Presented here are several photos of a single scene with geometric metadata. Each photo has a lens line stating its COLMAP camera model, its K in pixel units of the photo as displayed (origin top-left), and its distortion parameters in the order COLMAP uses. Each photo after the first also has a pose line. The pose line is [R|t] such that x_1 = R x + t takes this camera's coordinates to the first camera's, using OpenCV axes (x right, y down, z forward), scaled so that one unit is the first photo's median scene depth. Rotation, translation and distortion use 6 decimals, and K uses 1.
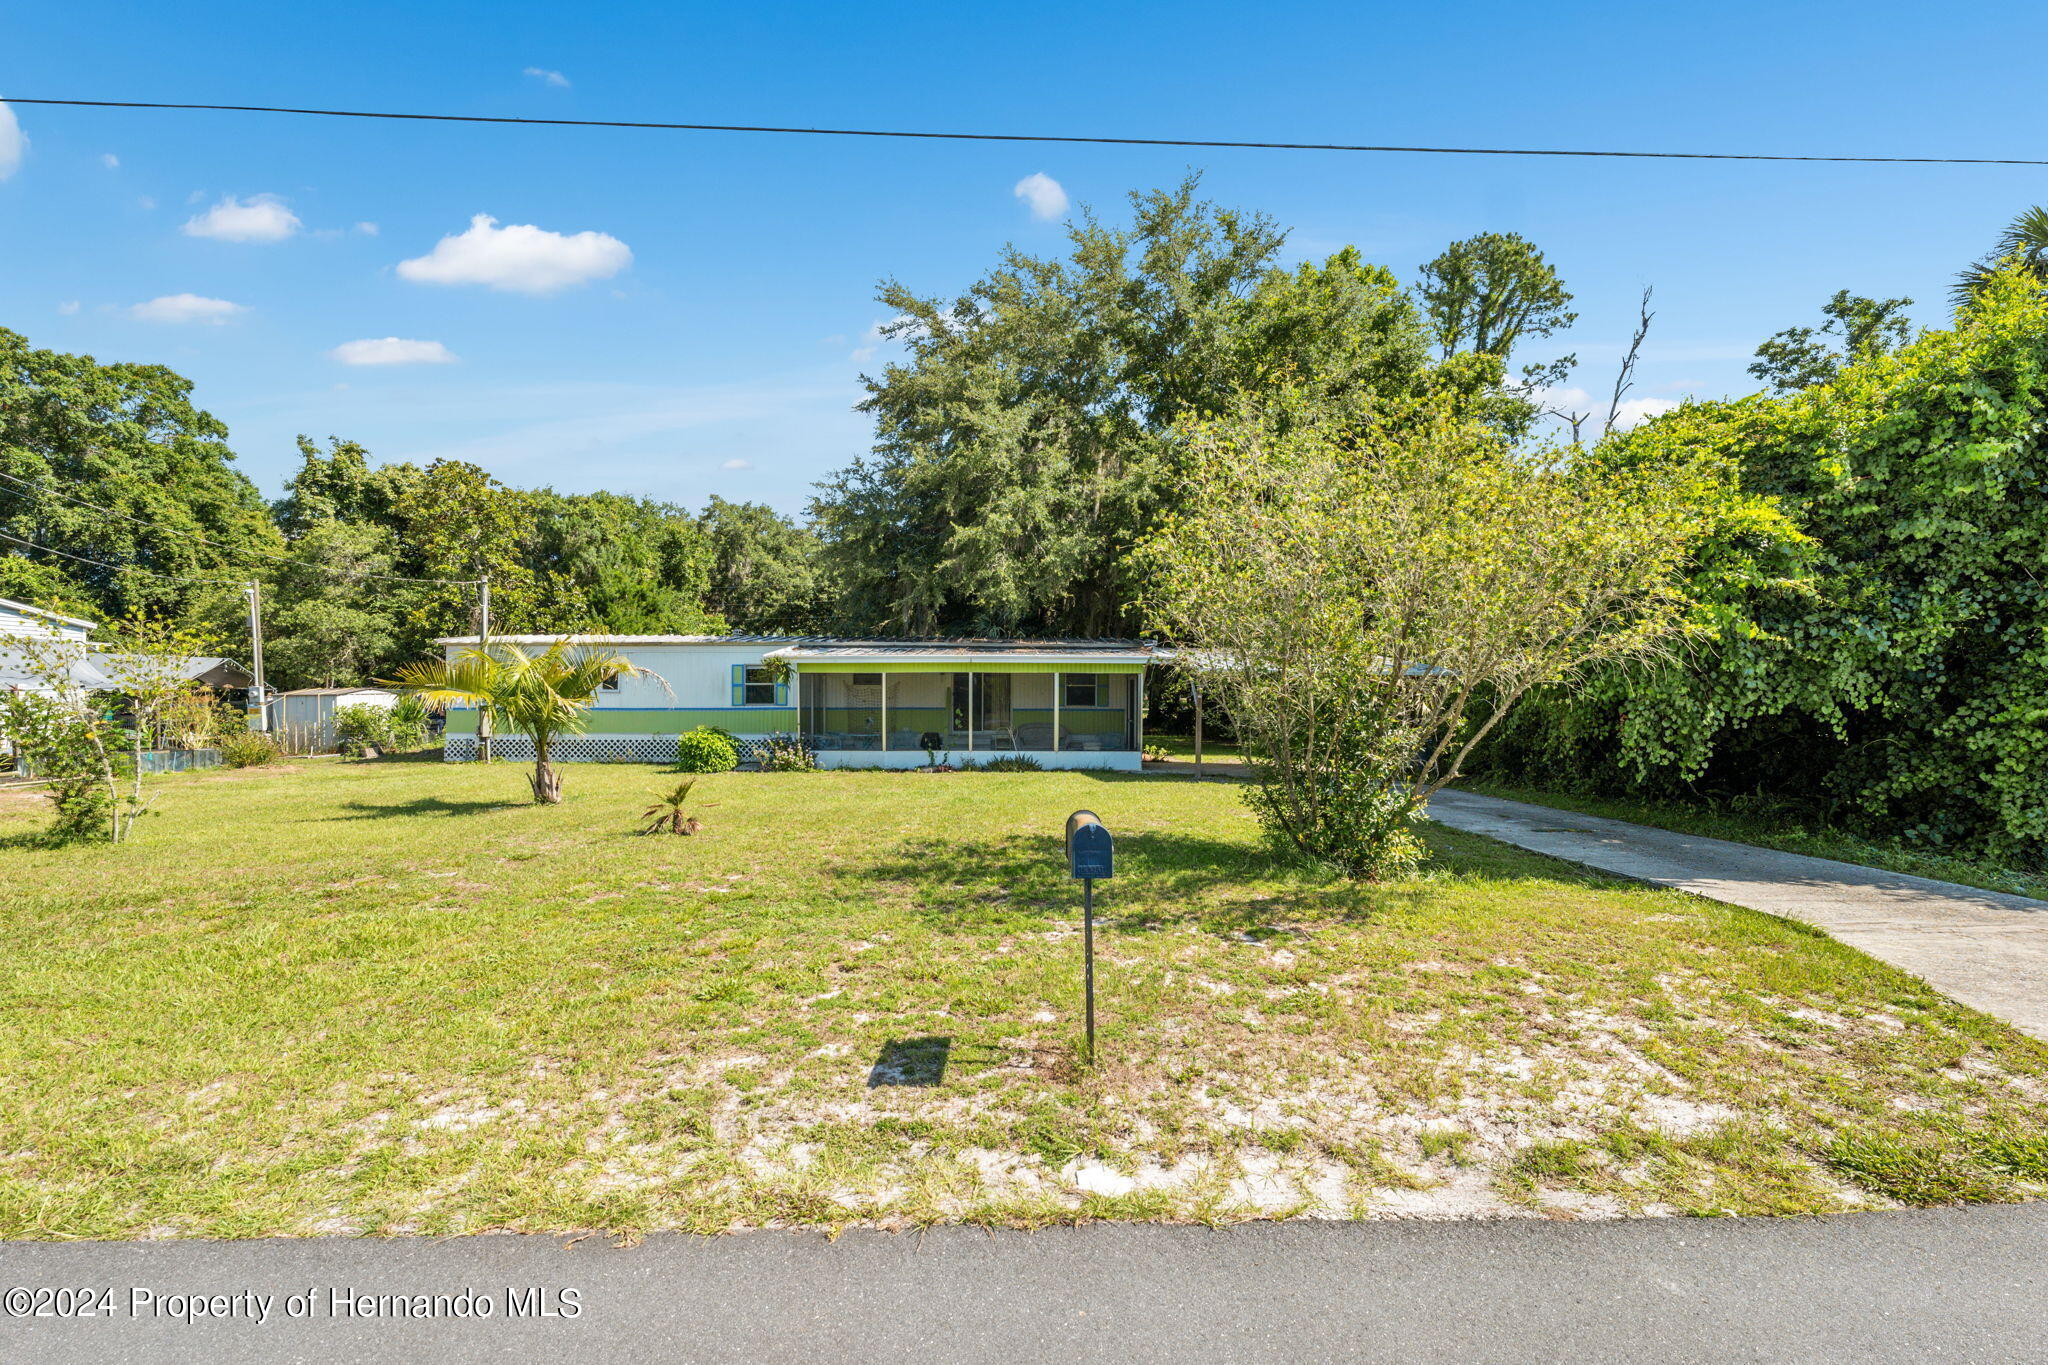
lens RADIAL K [[833.8, 0, 1024.0], [0, 833.8, 682.5], [0, 0, 1]] dist [-0.002372, -0.000319]
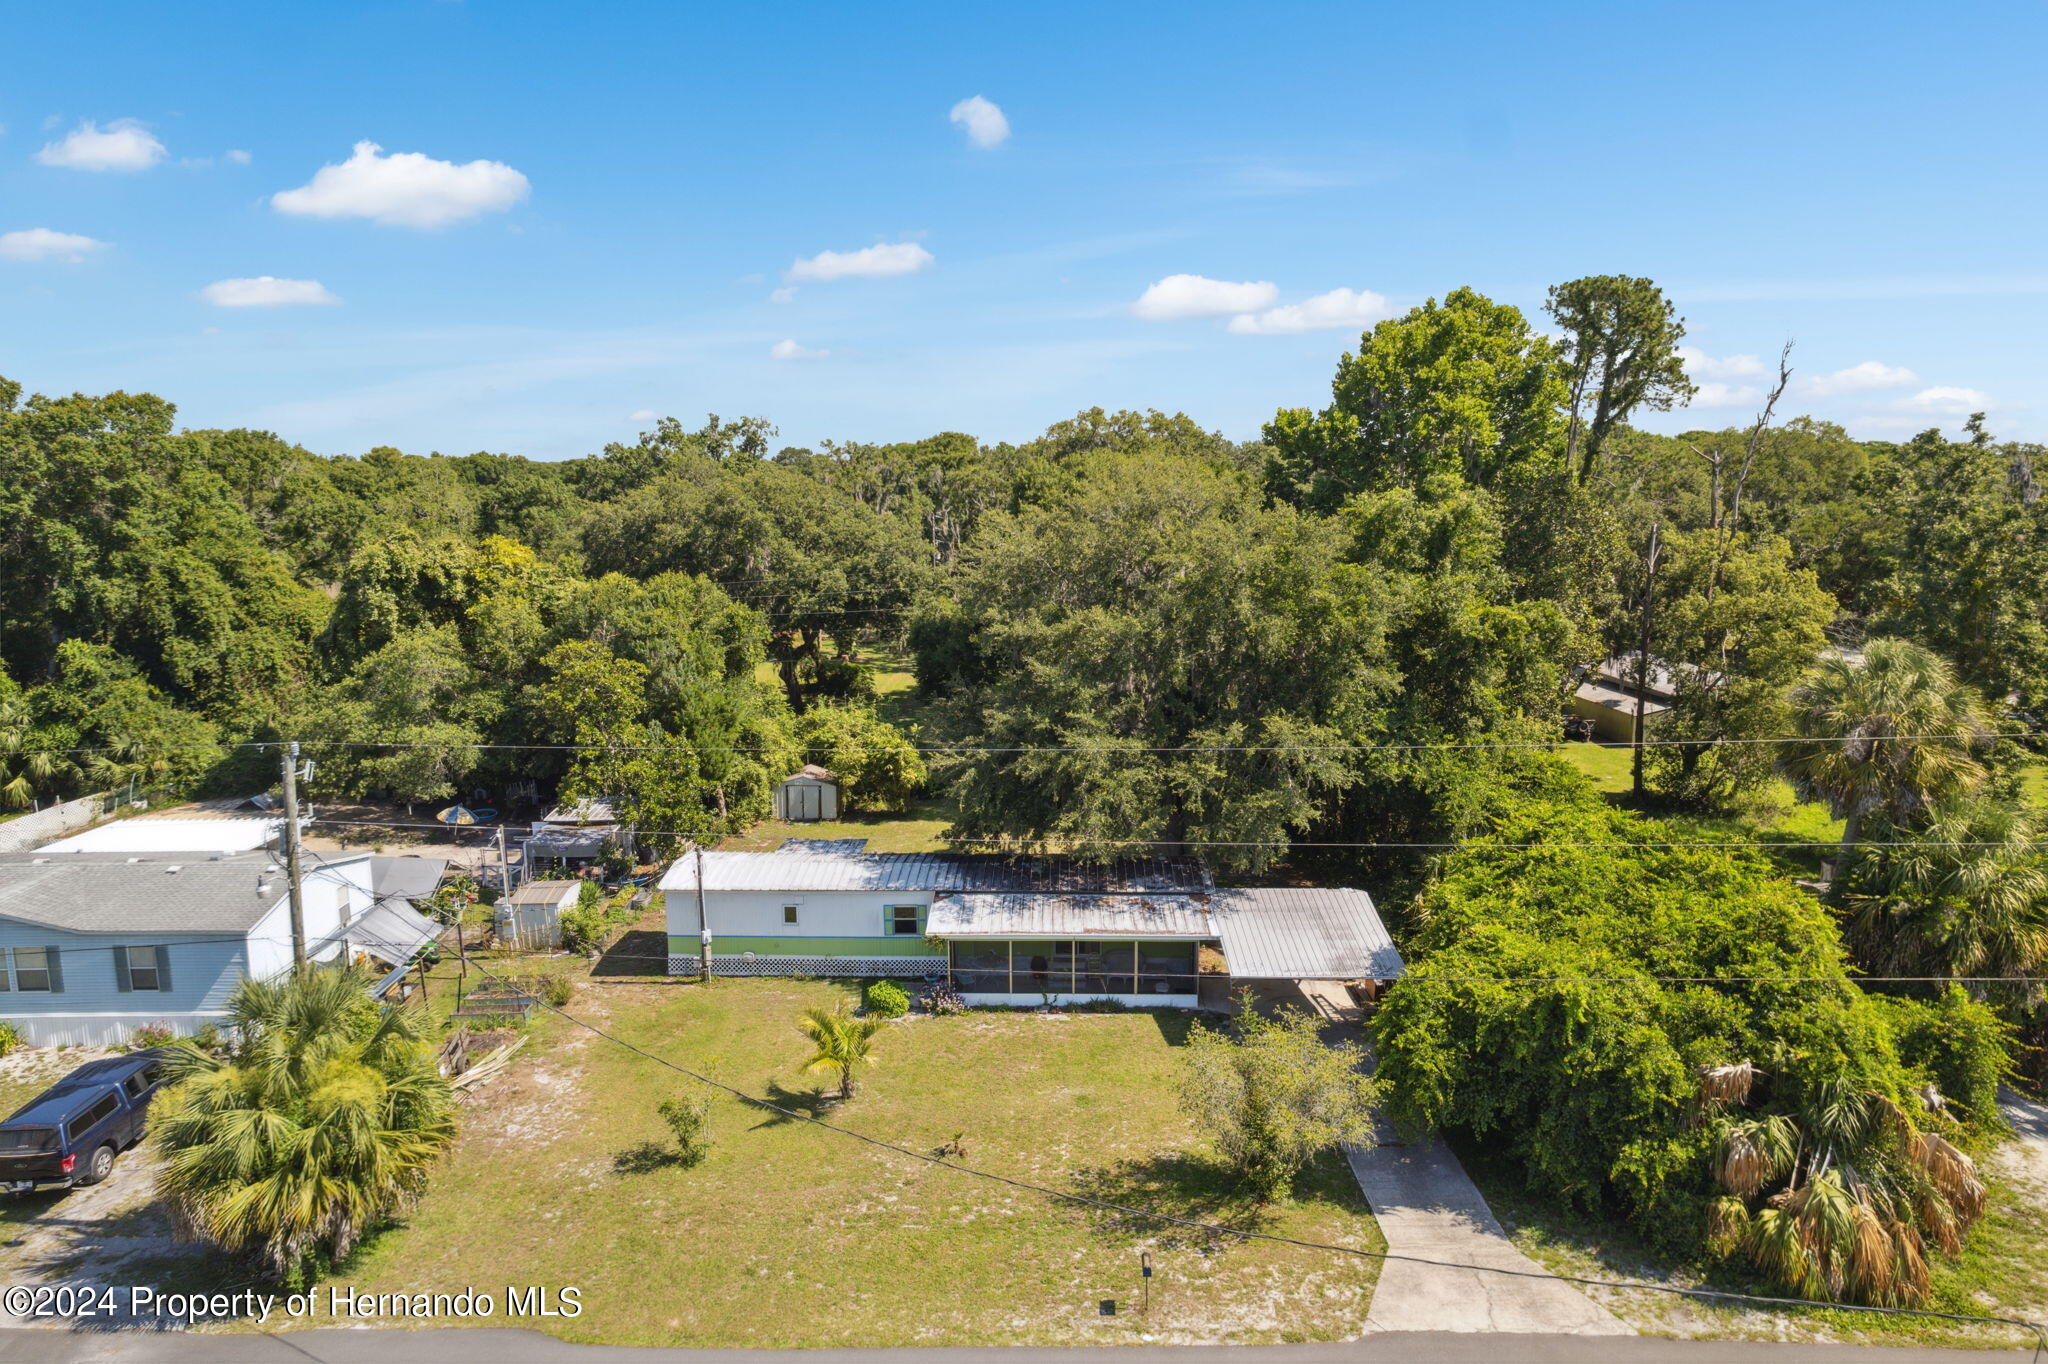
lens RADIAL K [[1318.4, 0, 1030.7], [0, 1318.4, 676.7], [0, 0, 1]] dist [-0.080998, 0.063793]
pose [[0.999397, -0.002237, -0.034659, -0.030029], [0.008313, 0.984323, 0.176177, -0.420948], [0.033721, -0.176359, 0.983748, -0.539111]]
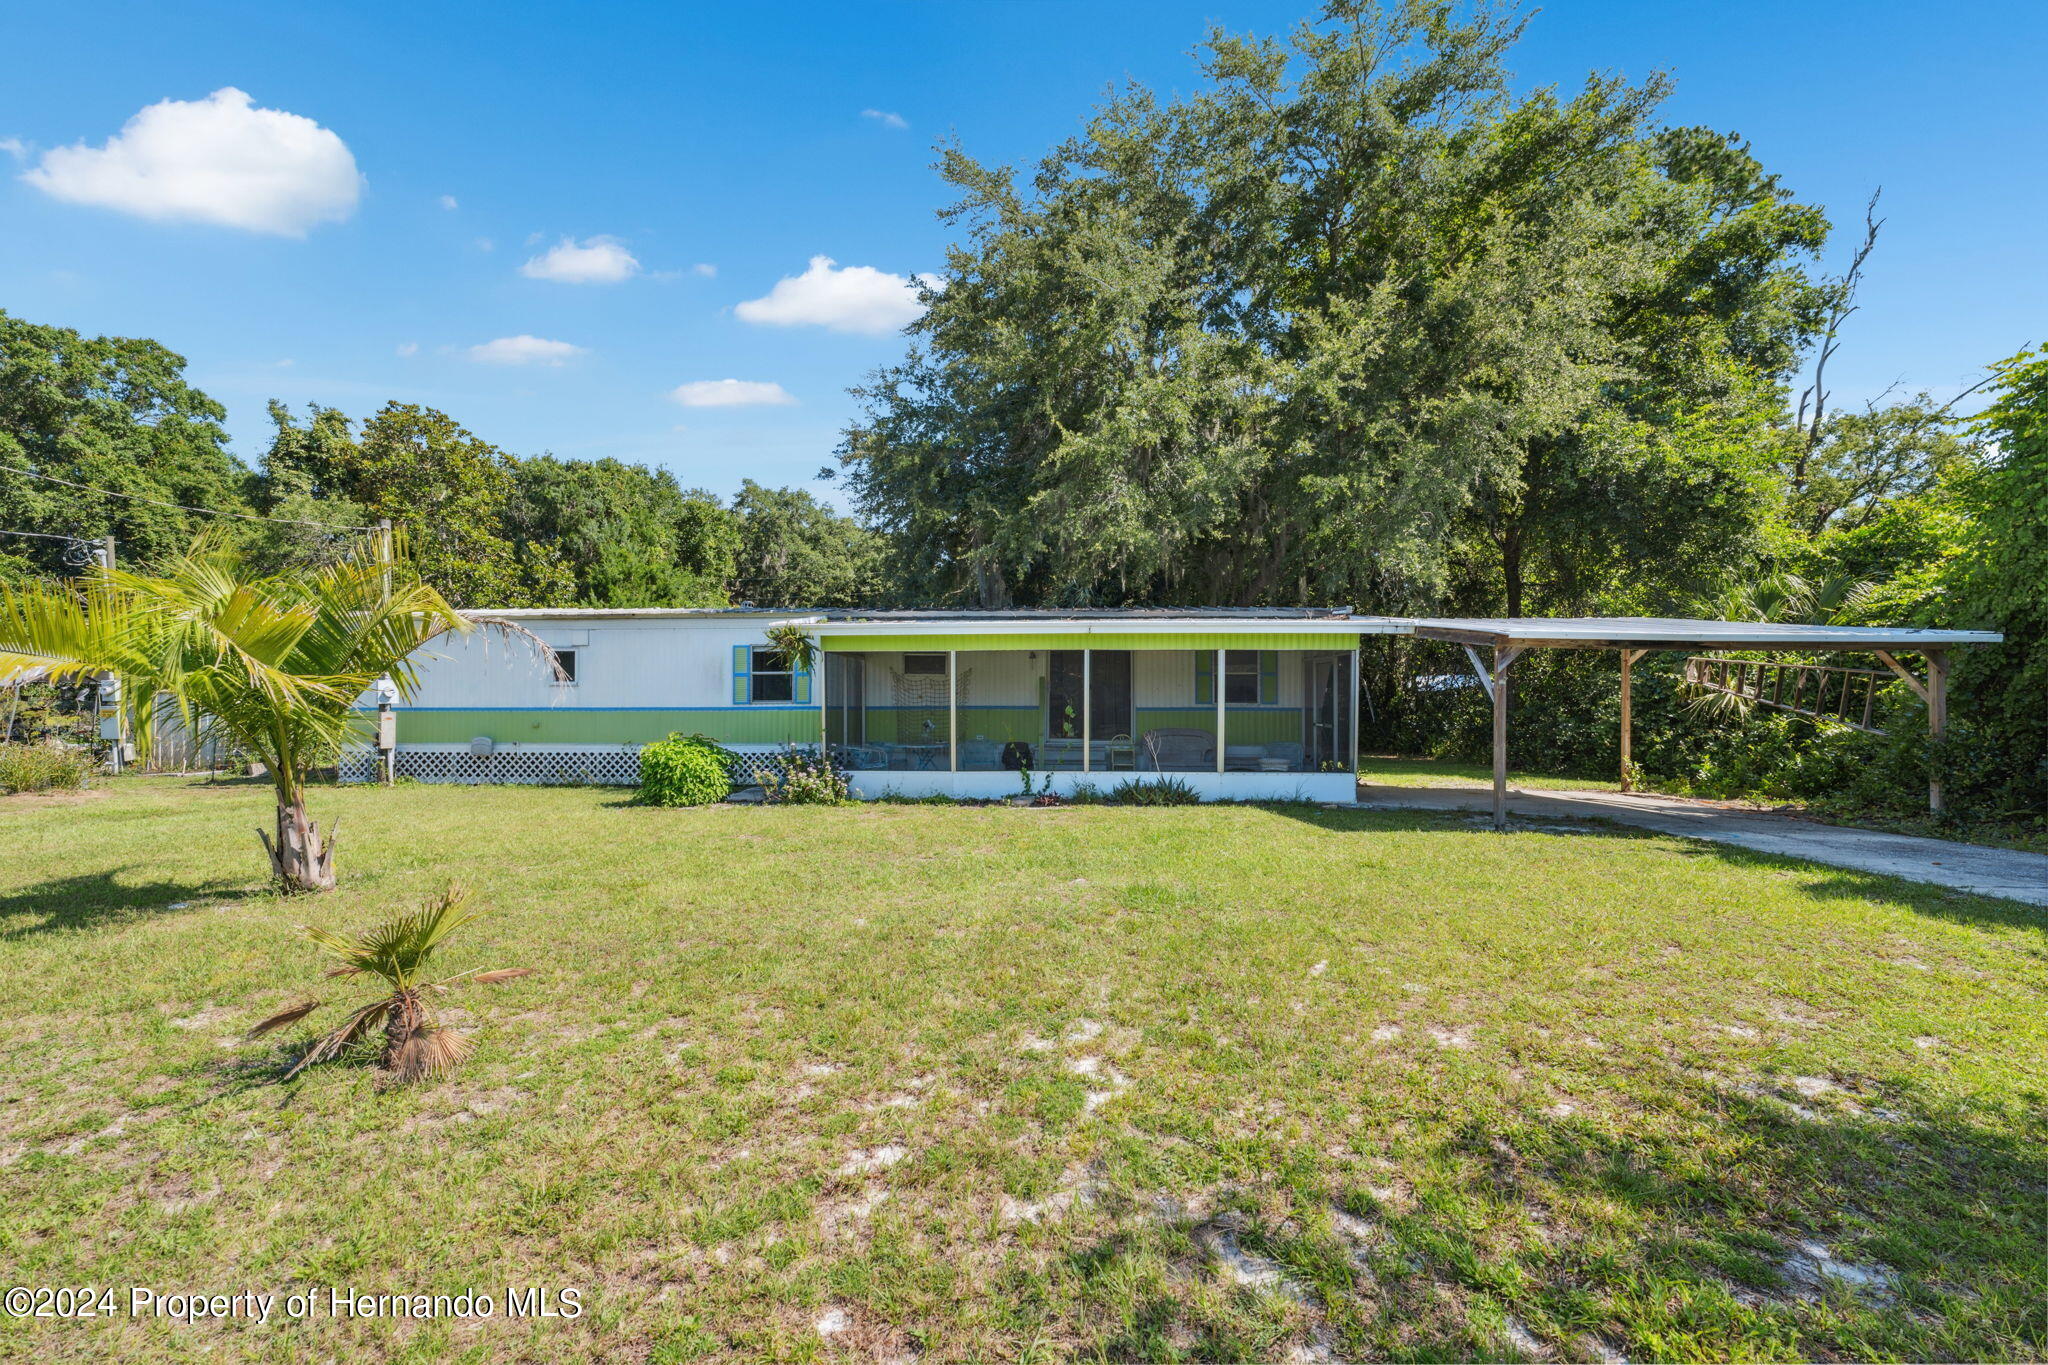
lens RADIAL K [[833.8, 0, 1024.0], [0, 833.8, 682.5], [0, 0, 1]] dist [-0.002372, -0.000319]
pose [[0.998717, -0.003459, -0.050518, -0.041041], [0.003056, 0.999963, -0.008045, 0.009304], [0.050544, 0.007880, 0.998691, 0.181487]]
